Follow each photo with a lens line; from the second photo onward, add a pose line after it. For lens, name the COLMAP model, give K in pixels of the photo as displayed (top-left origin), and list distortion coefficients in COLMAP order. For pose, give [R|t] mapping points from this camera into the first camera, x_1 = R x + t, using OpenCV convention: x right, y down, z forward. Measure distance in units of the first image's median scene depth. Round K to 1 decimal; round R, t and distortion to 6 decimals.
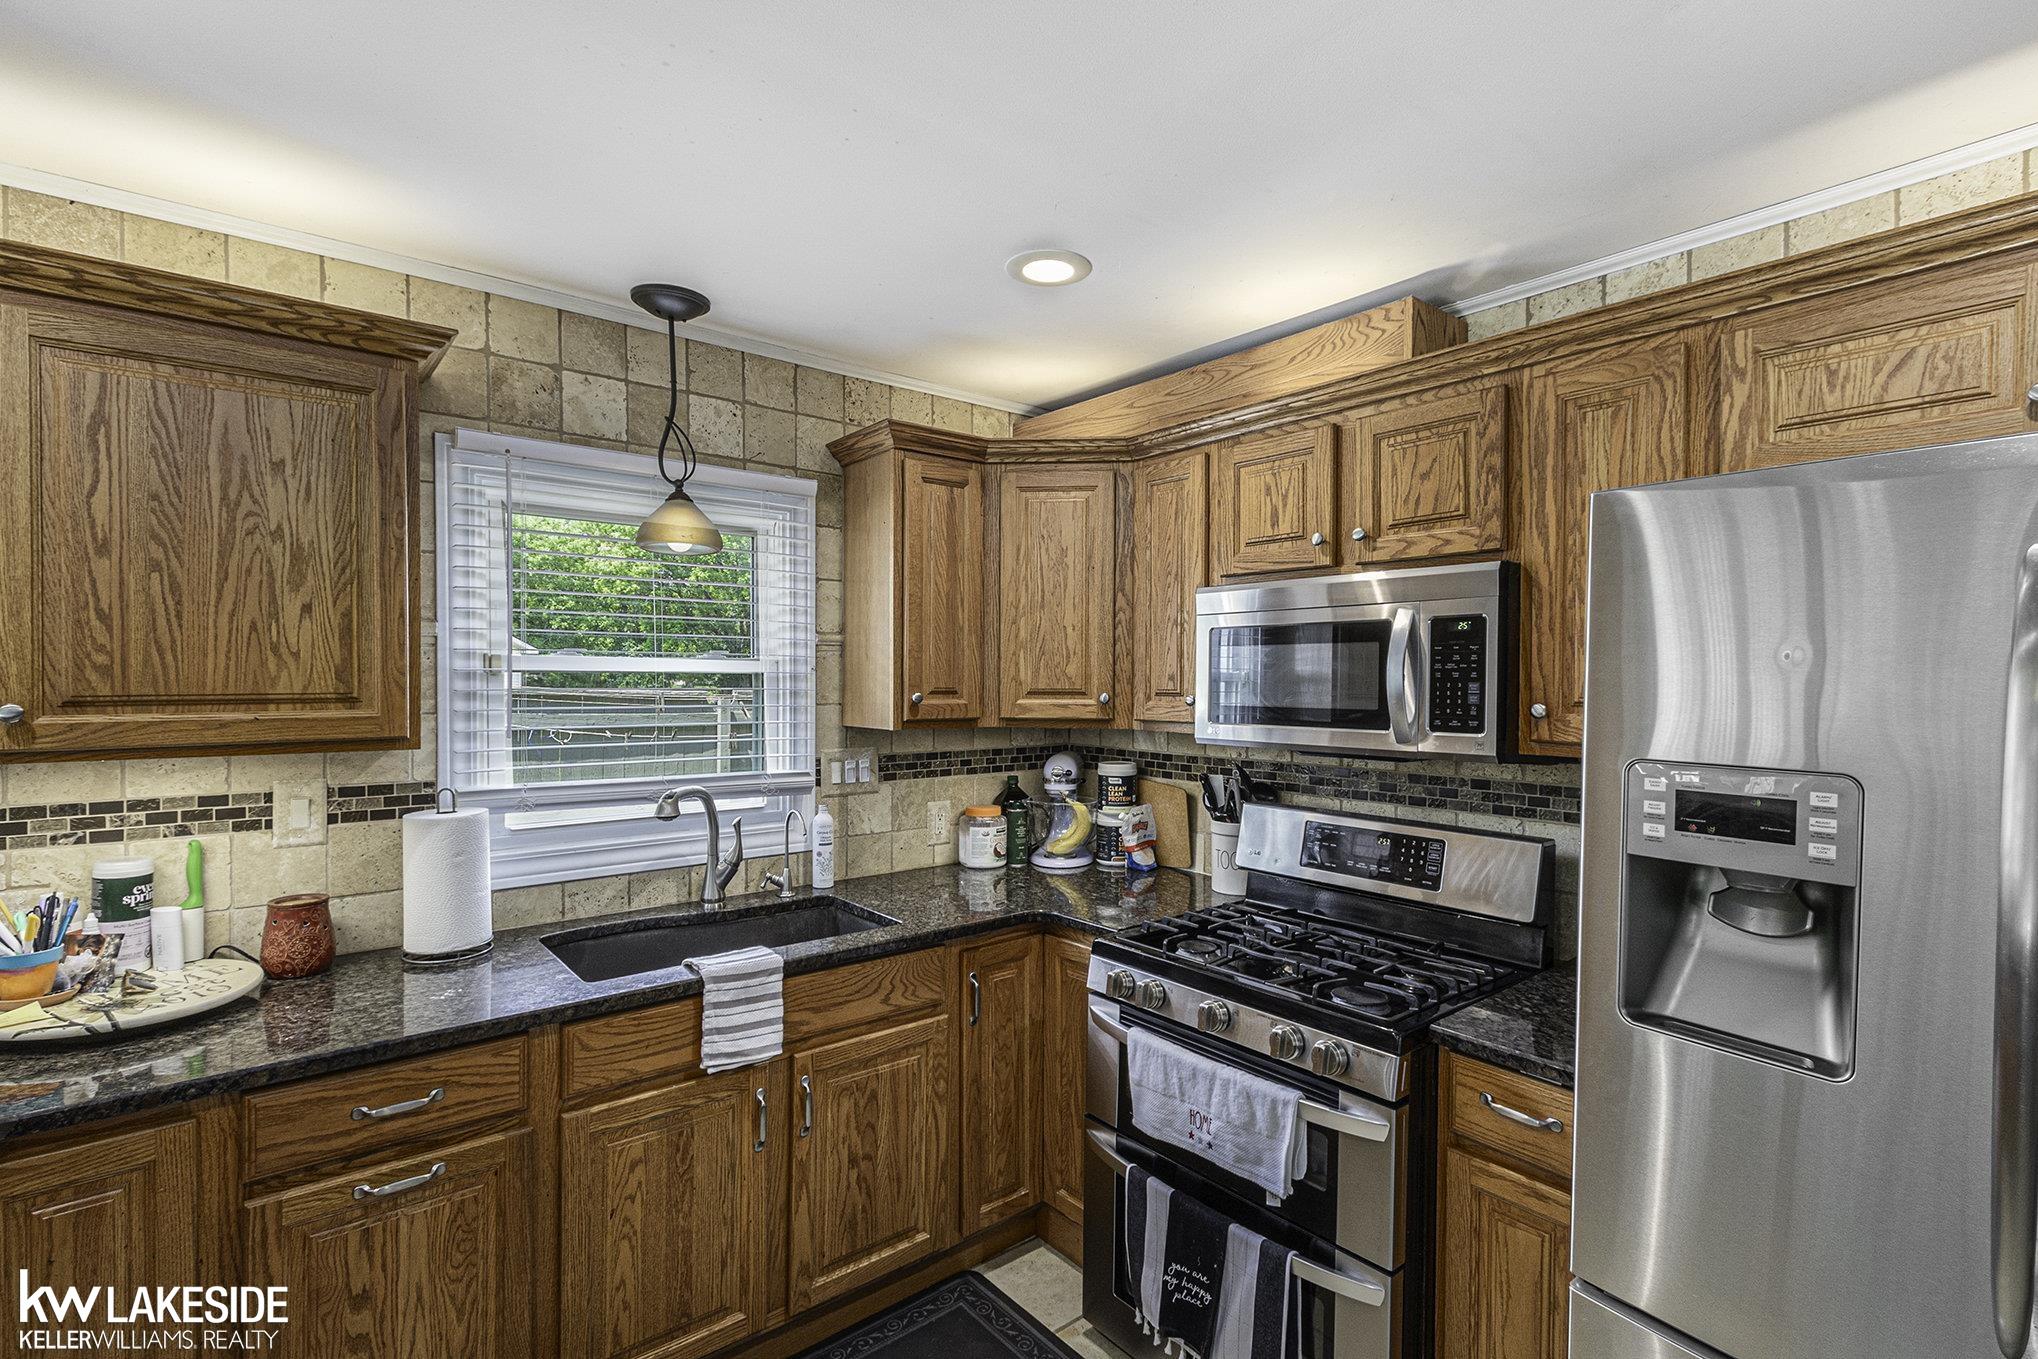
lens RADIAL K [[997.9, 0, 1014.1], [0, 997.9, 694.8], [0, 0, 1]] dist [0.011956, -0.000585]
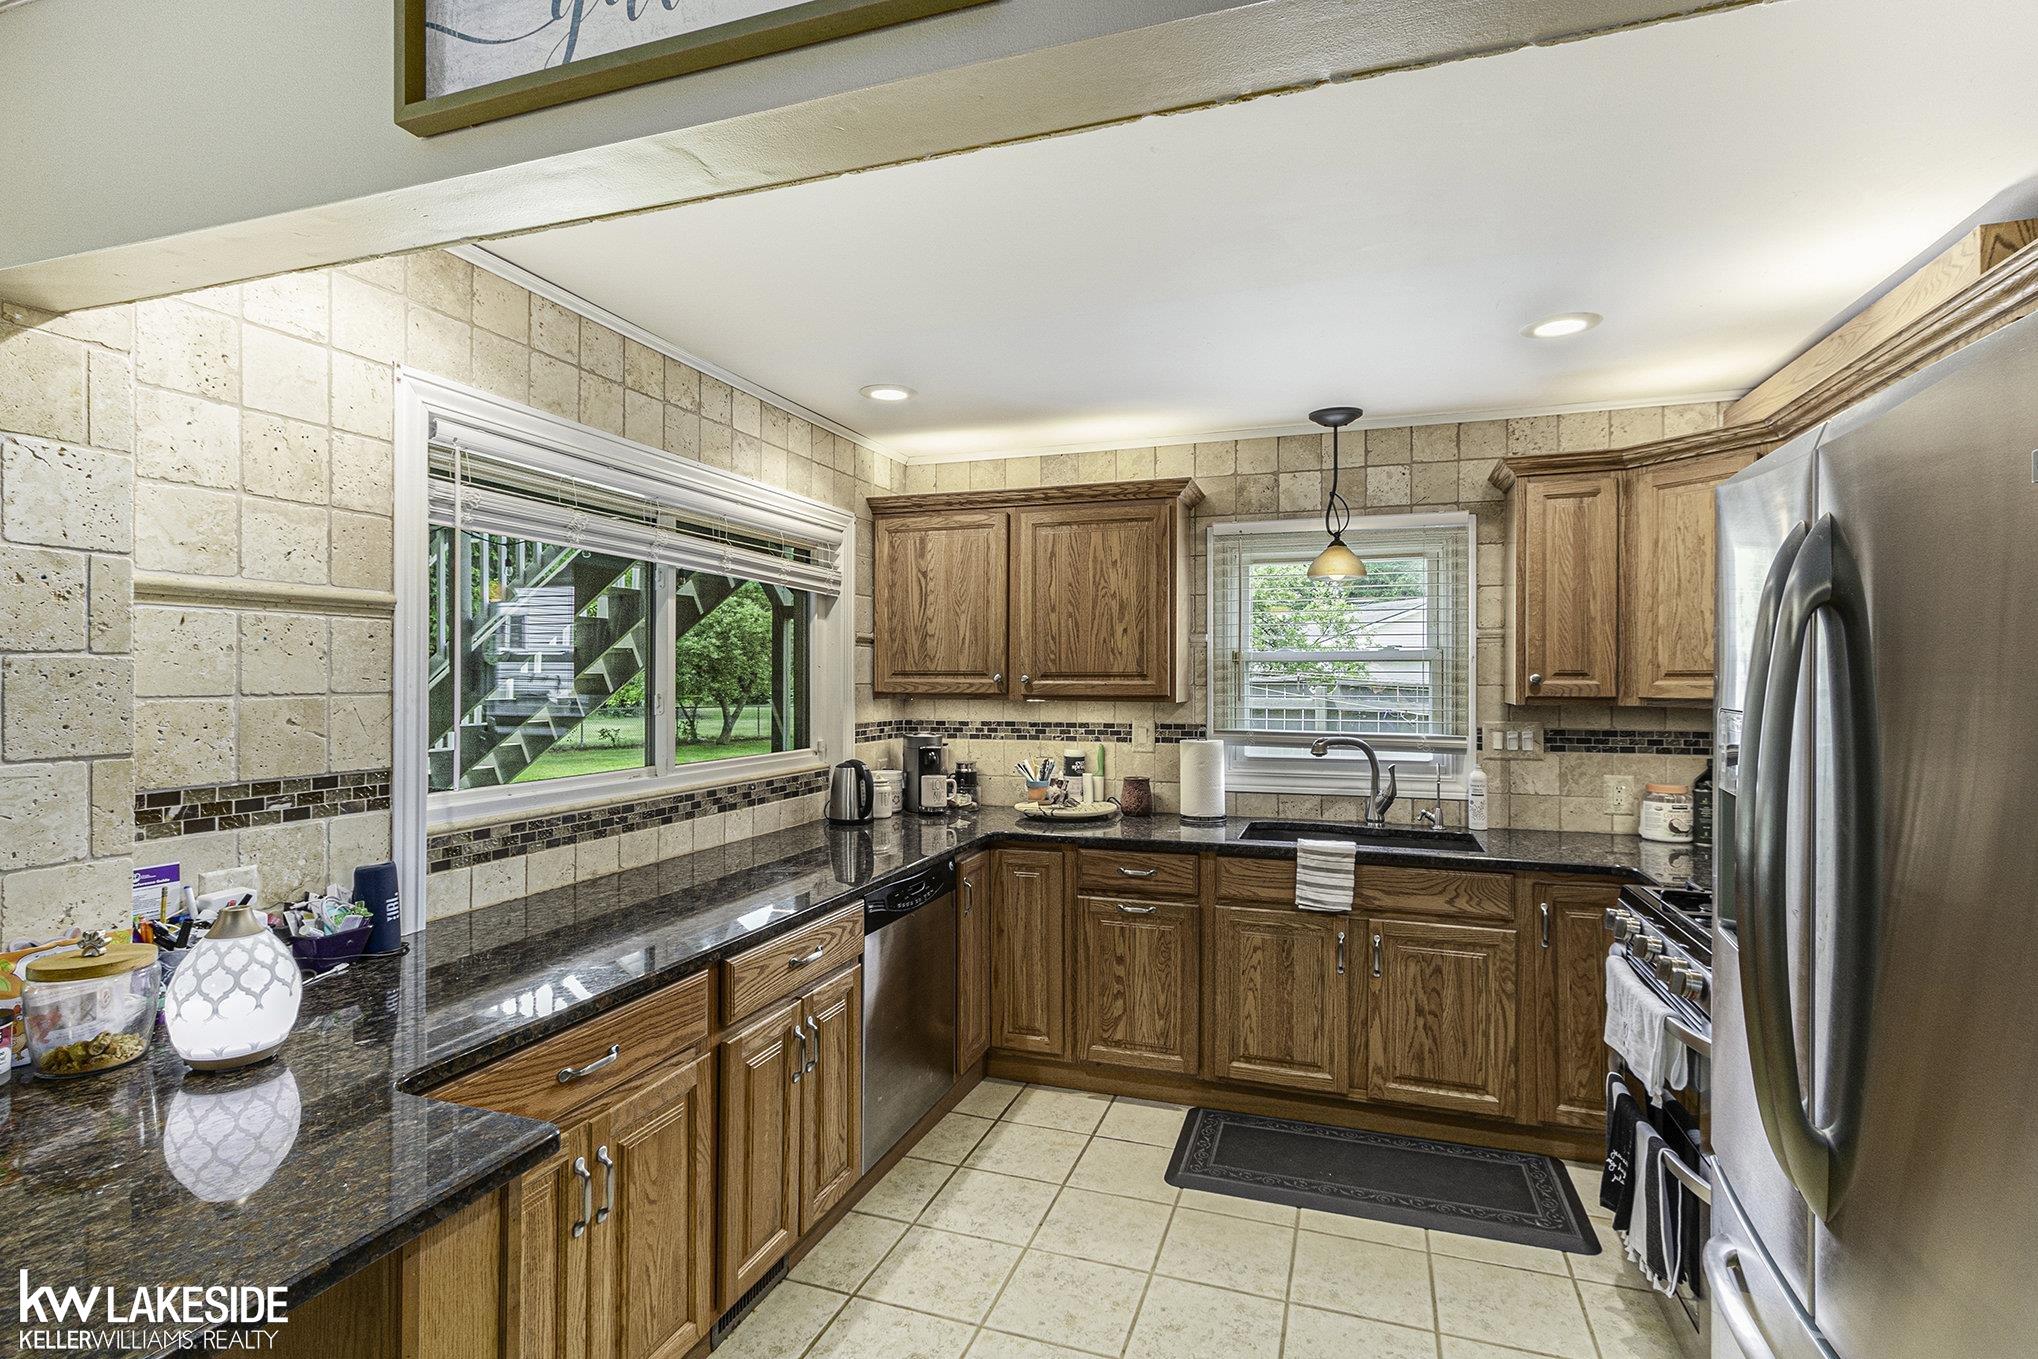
lens RADIAL K [[997.9, 0, 1021.7], [0, 997.9, 678.2], [0, 0, 1]] dist [0.011956, -0.000585]
pose [[0.536276, -0.006275, -0.844019, 0.701386], [-0.013601, 0.999778, -0.016075, 0.036362], [0.843933, 0.020100, 0.536072, -0.208778]]
